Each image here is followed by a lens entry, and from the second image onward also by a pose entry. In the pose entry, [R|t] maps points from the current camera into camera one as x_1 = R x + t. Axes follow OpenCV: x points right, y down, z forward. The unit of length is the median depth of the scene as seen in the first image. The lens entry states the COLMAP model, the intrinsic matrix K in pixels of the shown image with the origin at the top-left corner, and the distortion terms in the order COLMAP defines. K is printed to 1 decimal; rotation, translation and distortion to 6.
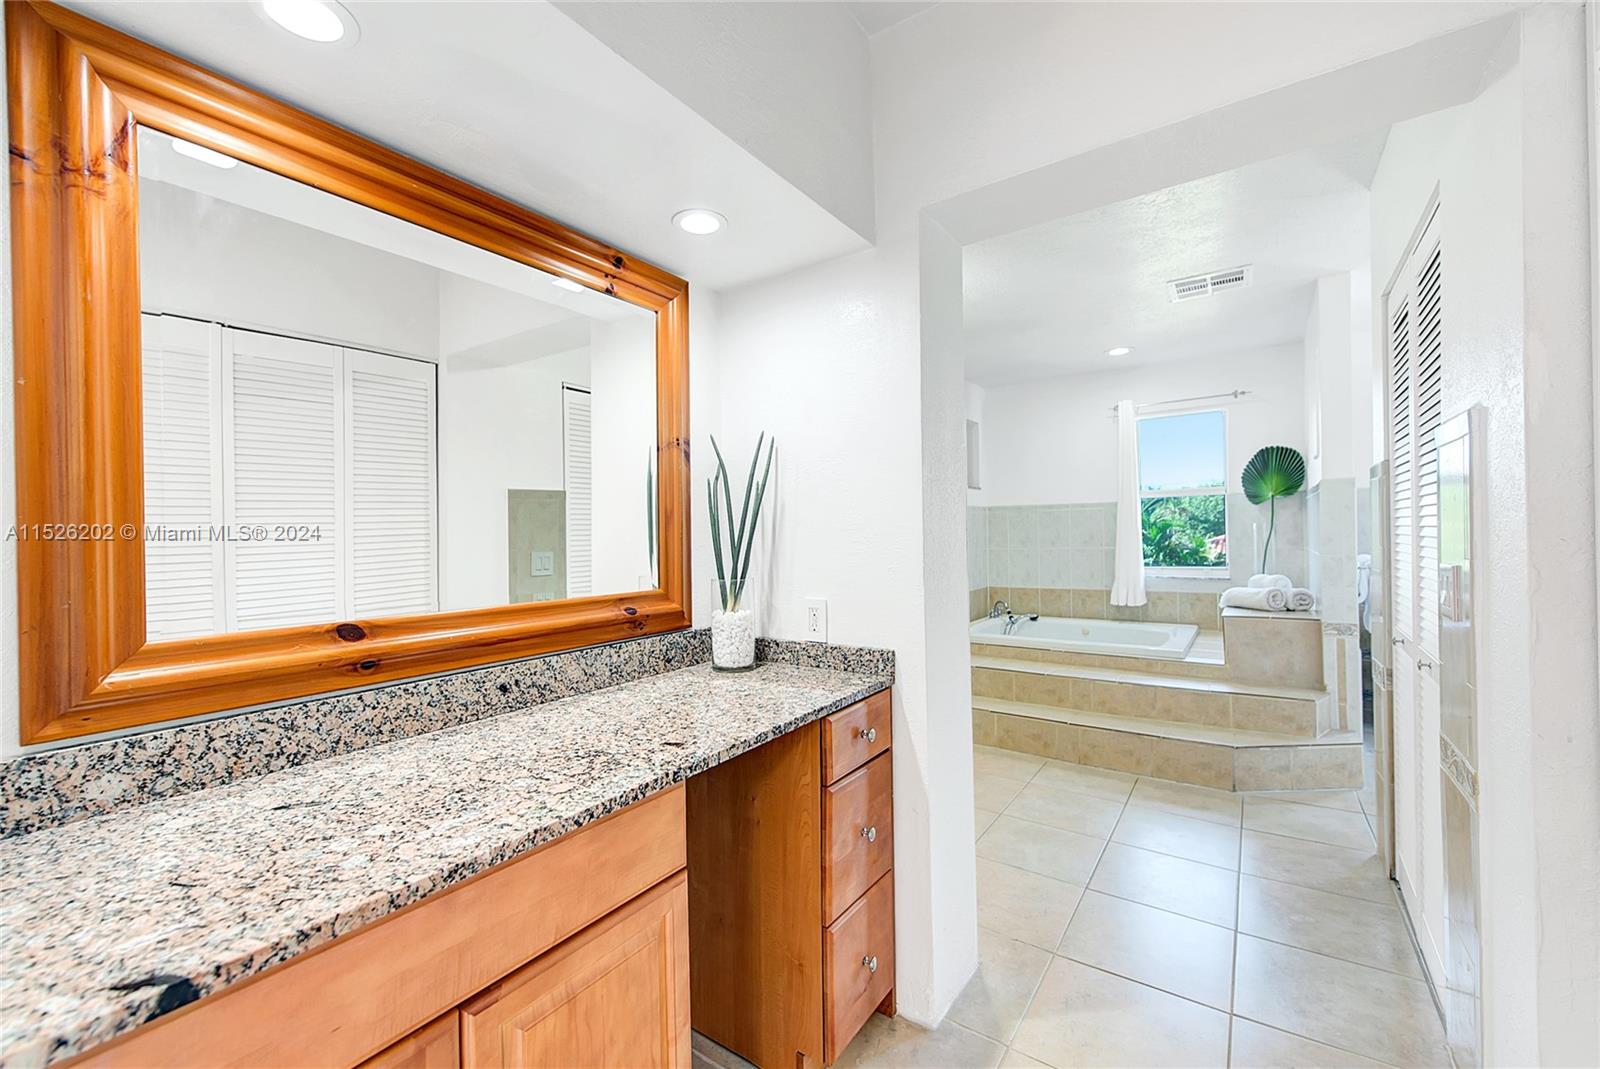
lens RADIAL K [[661.3, 0, 805.3], [0, 661.3, 530.9], [0, 0, 1]] dist [0.008001, -0.000441]
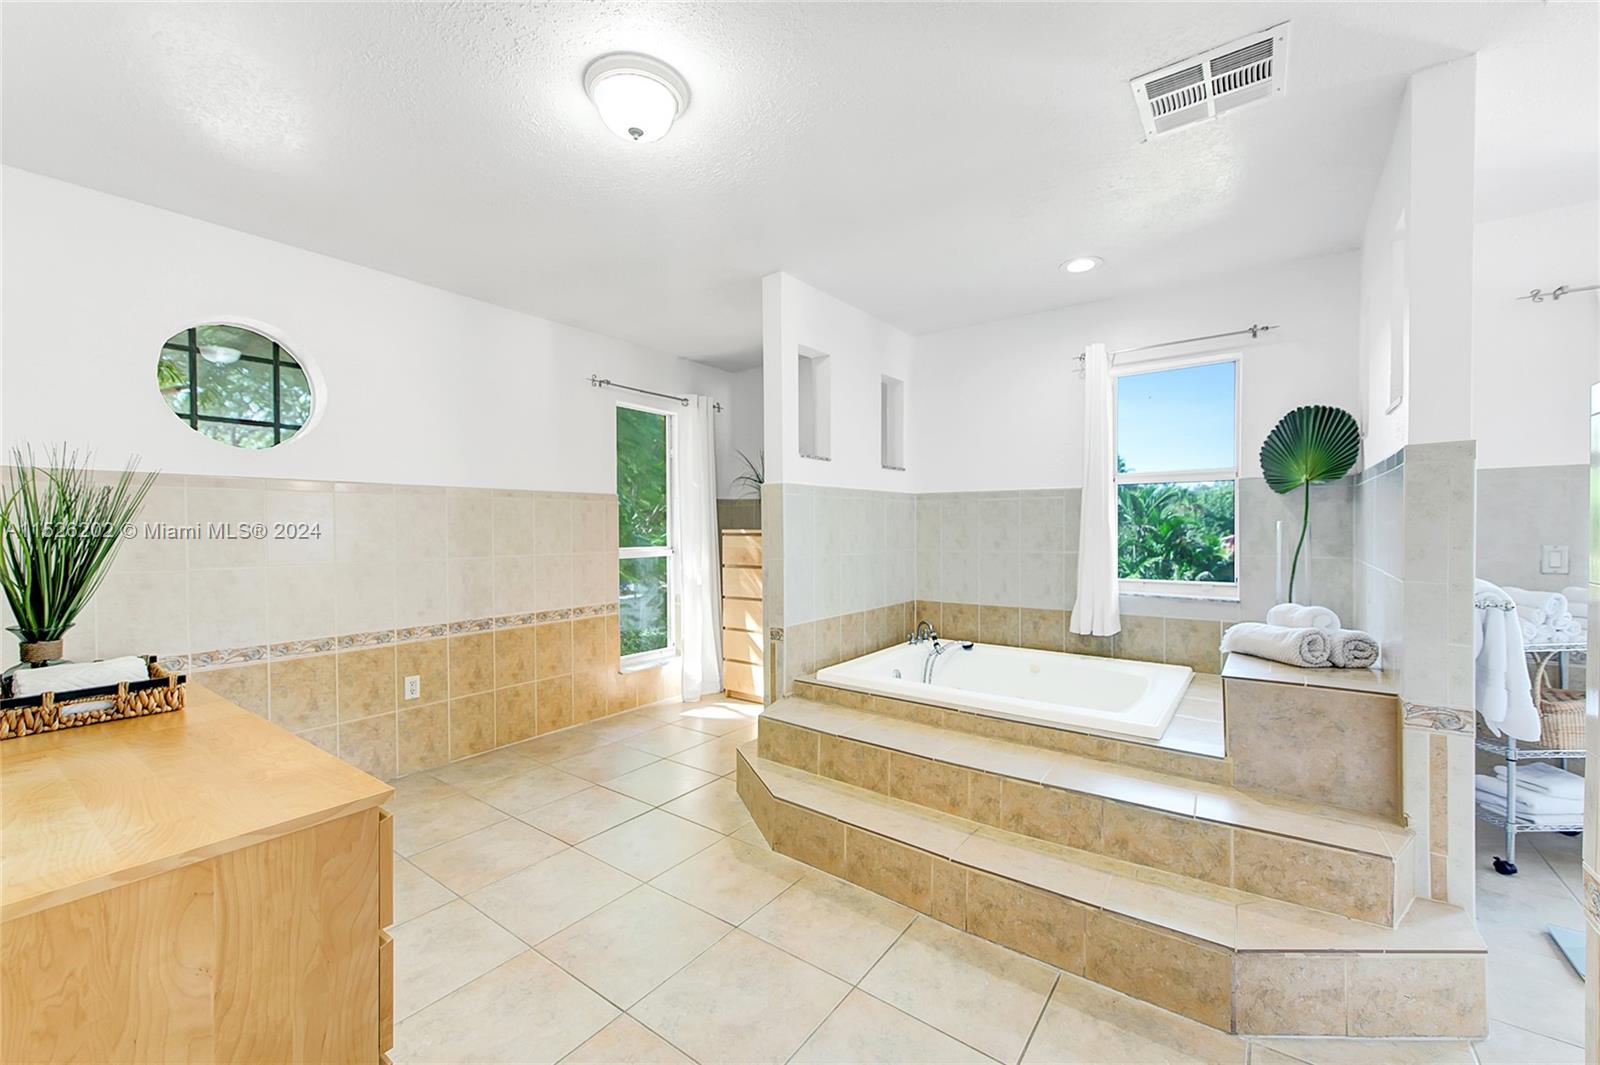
lens RADIAL K [[649.5, 0, 807.1], [0, 649.5, 527.9], [0, 0, 1]] dist [0.007153, -0.000419]
pose [[0.999569, 0.016058, -0.024571, 0.216739], [-0.015829, 0.999829, 0.009523, -0.003656], [0.024720, -0.009130, 0.999653, 0.329035]]
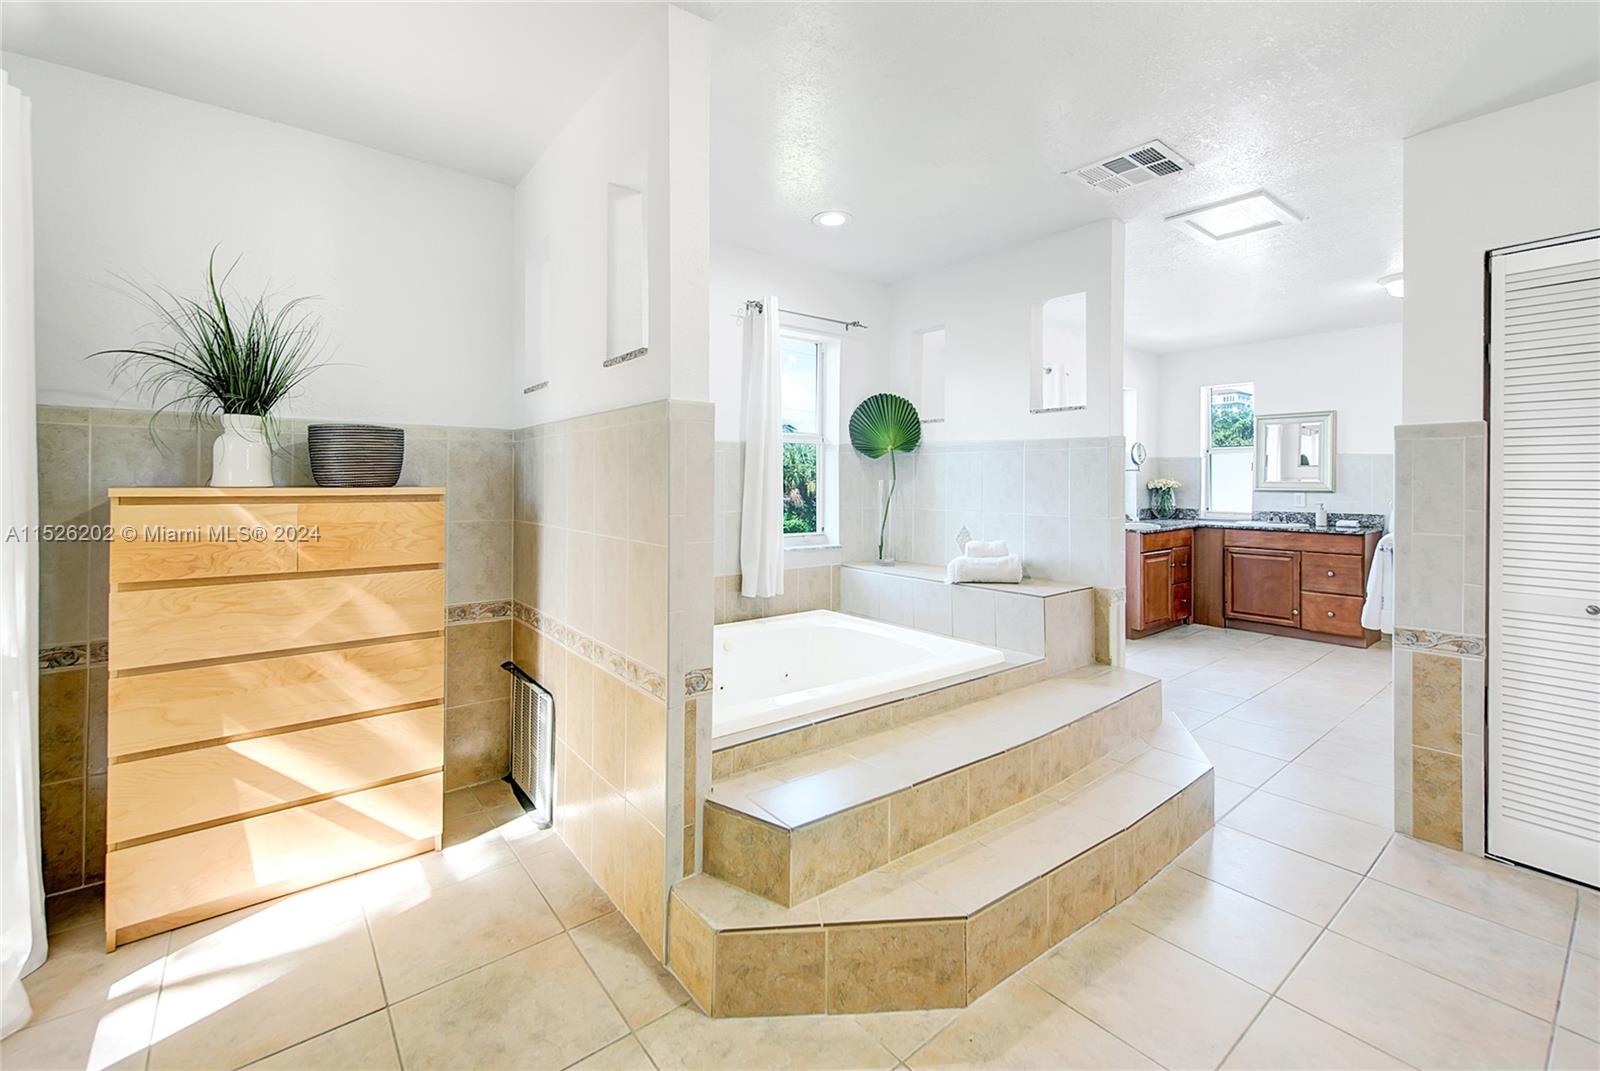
lens RADIAL K [[661.3, 0, 813.8], [0, 661.3, 485.6], [0, 0, 1]] dist [0.008001, -0.000441]
pose [[0.302616, 0.017444, 0.952953, -0.170182], [-0.008877, 0.999841, -0.015484, 0.009957], [-0.953071, -0.003773, 0.302723, 0.836702]]
